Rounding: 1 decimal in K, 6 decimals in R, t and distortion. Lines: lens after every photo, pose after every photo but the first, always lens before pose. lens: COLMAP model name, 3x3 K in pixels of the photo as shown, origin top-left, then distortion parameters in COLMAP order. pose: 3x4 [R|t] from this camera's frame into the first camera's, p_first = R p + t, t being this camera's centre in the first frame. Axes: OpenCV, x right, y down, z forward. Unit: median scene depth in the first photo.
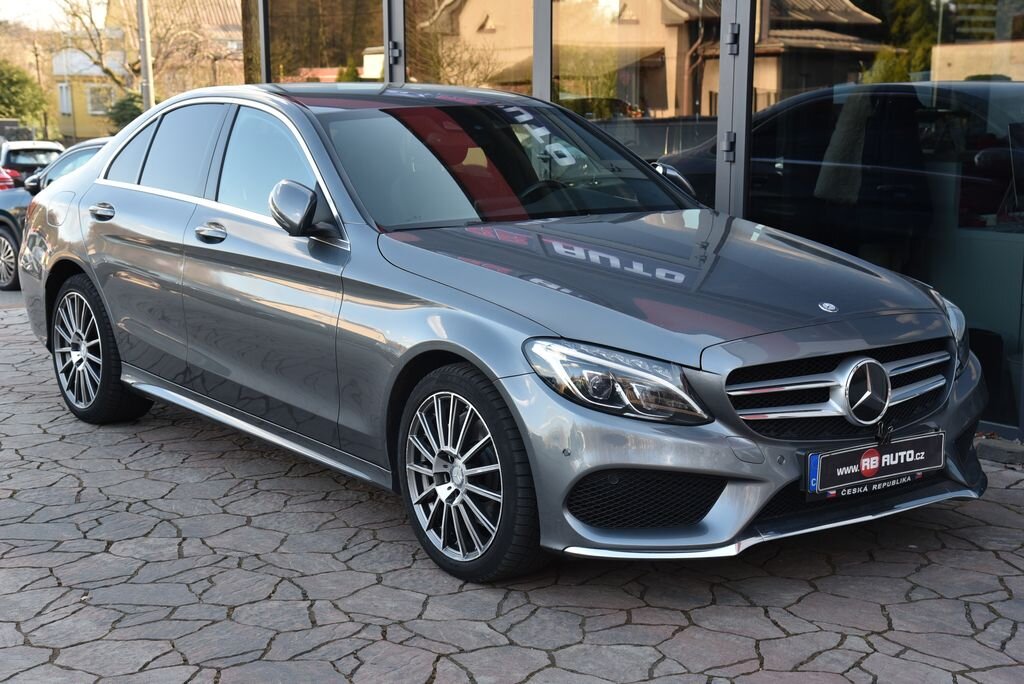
lens RADIAL K [[1589.3, 0, 512.0], [0, 1589.3, 342.0], [0, 0, 1]] dist [0.308751, 0.044774]
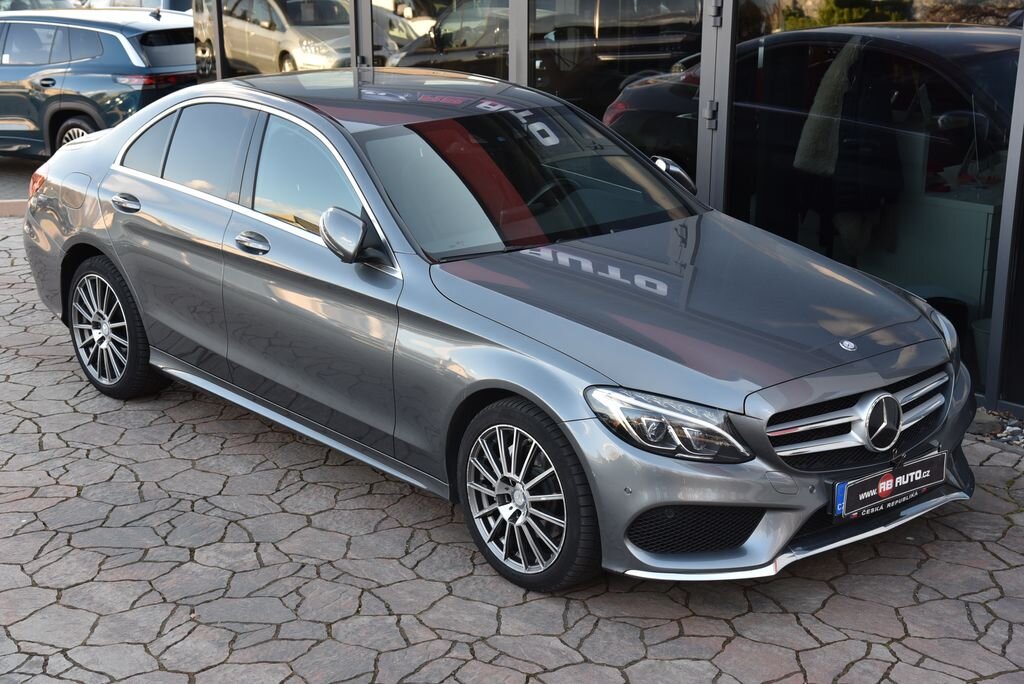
lens RADIAL K [[1669.0, 0, 512.0], [0, 1669.0, 342.0], [0, 0, 1]] dist [0.354532, 0.009131]
pose [[0.997200, -0.017952, 0.072590, -0.125421], [0.009856, 0.993840, 0.110388, -0.158816], [-0.074124, -0.109364, 0.991234, -0.158730]]
